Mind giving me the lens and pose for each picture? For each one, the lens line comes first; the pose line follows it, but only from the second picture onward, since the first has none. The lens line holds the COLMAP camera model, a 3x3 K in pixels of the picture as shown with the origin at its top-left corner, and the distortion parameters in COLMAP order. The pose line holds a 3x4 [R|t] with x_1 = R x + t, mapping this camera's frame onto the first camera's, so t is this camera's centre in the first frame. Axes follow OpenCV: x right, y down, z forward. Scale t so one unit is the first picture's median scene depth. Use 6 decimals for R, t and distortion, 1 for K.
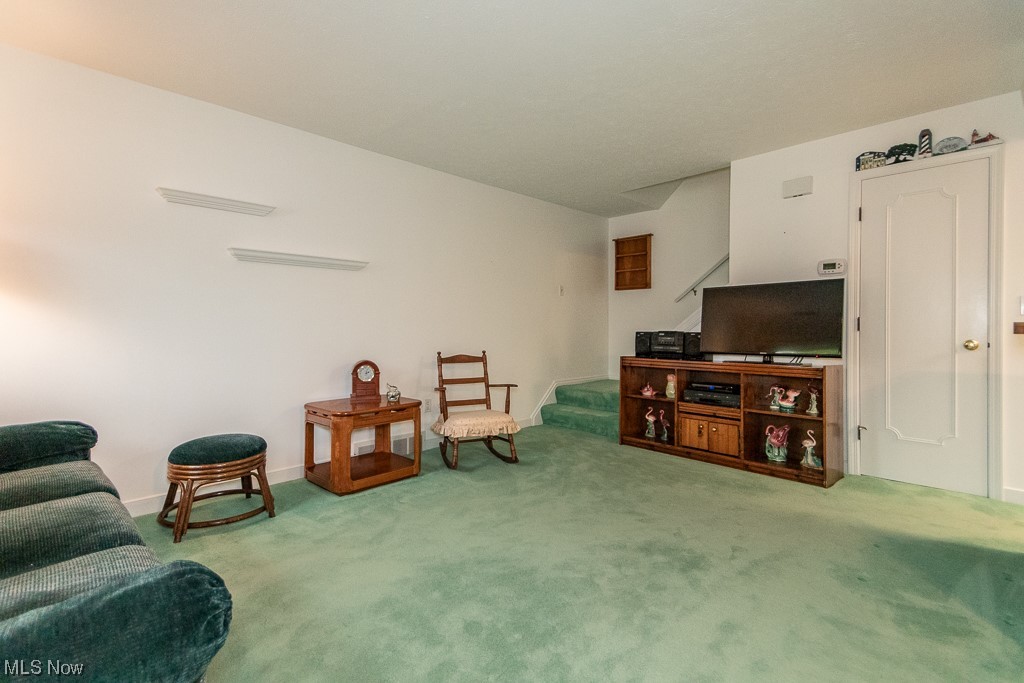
lens RADIAL K [[474.7, 0, 496.3], [0, 474.7, 331.6], [0, 0, 1]] dist [0.049813, -0.016805]
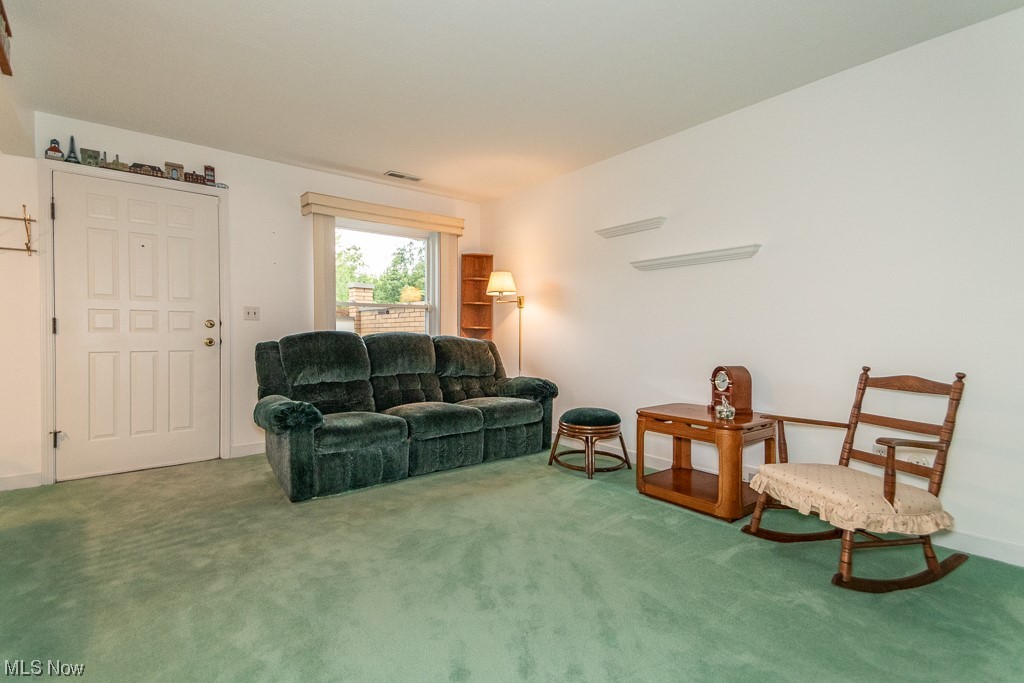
lens RADIAL K [[482.6, 0, 515.2], [0, 482.6, 342.9], [0, 0, 1]] dist [0.074487, -0.031171]
pose [[-0.086725, 0.023276, -0.995960, 0.656744], [-0.008751, 0.999671, 0.024125, 0.001774], [0.996194, 0.010808, -0.086493, 0.748152]]
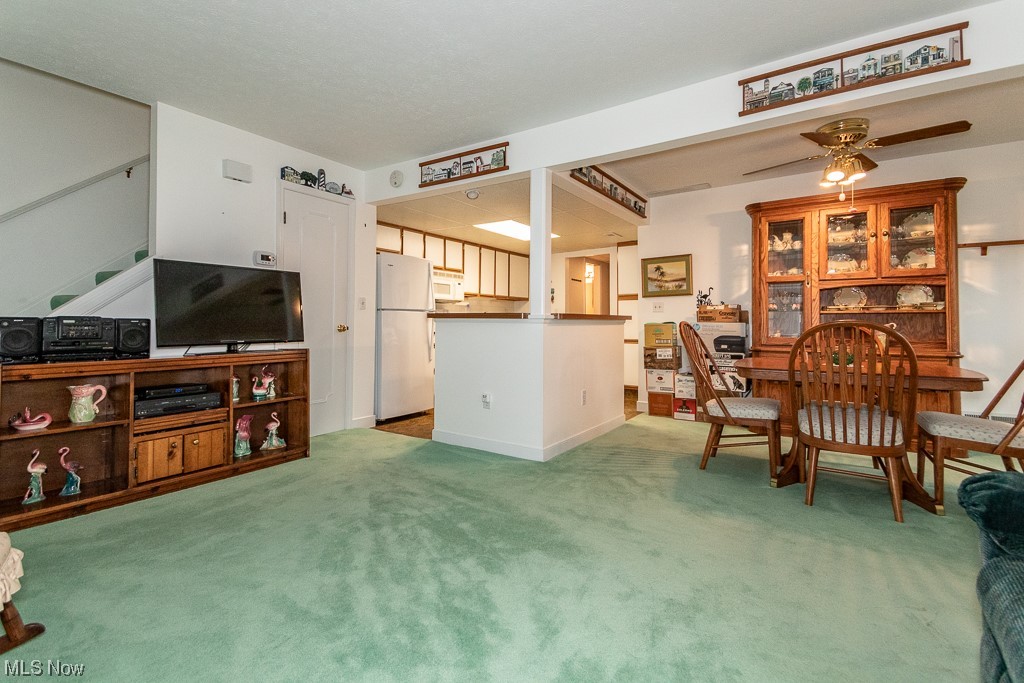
lens RADIAL K [[470.0, 0, 507.7], [0, 470.0, 313.1], [0, 0, 1]] dist [0.040939, -0.000633]
pose [[-0.213863, 0.021185, 0.976634, -0.482511], [0.002001, 0.999772, -0.021249, 0.011698], [-0.976862, -0.002590, -0.213856, 0.748676]]
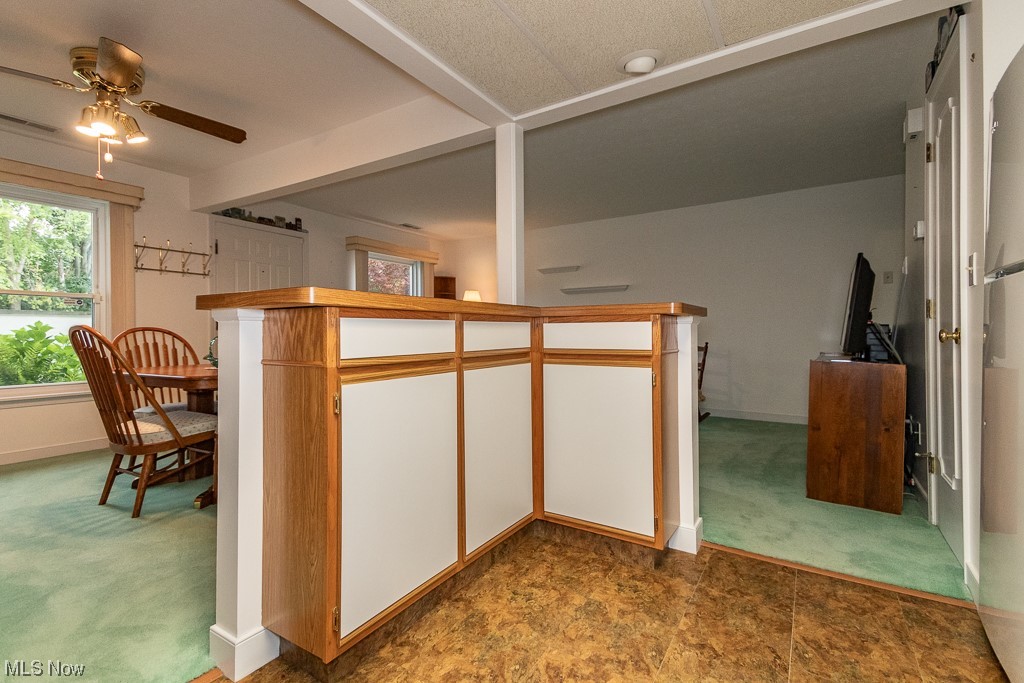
lens RADIAL K [[464.6, 0, 509.5], [0, 464.6, 335.2], [0, 0, 1]] dist [0.082657, -0.035955]
pose [[0.232497, 0.003242, -0.972592, 1.335609], [-0.002990, 0.999992, 0.002619, 0.025122], [0.972593, 0.002299, 0.232504, 0.261217]]
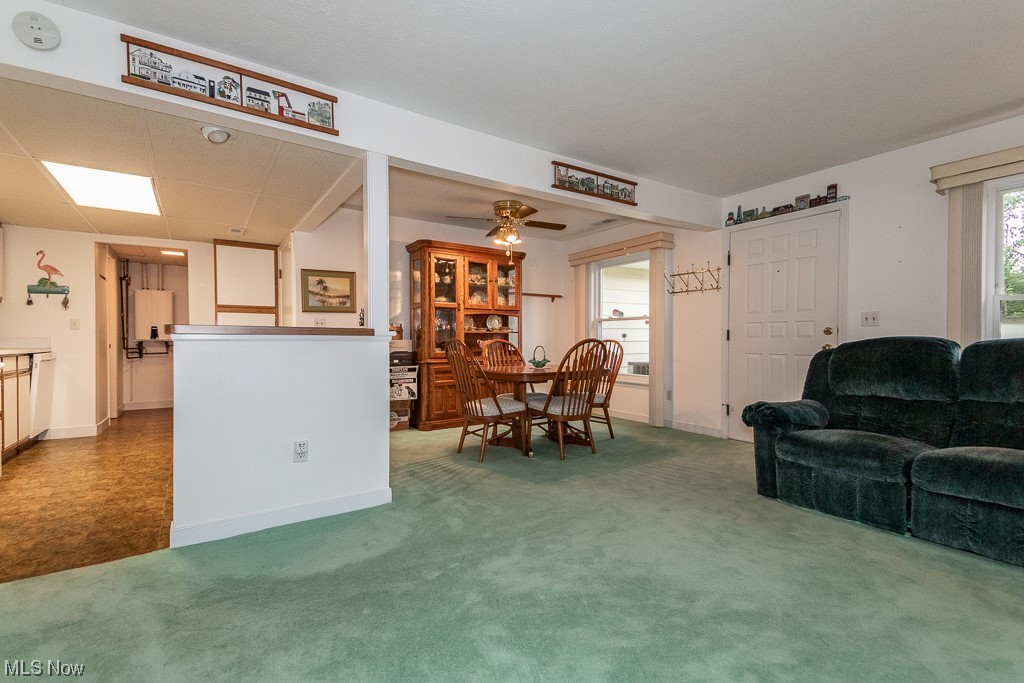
lens RADIAL K [[458.0, 0, 501.1], [0, 458.0, 347.1], [0, 0, 1]] dist [0.077826, -0.033498]
pose [[-0.983357, -0.001209, 0.181678, 0.151404], [0.002696, 0.999771, 0.021247, 0.003933], [-0.181662, 0.021383, -0.983128, 1.265787]]
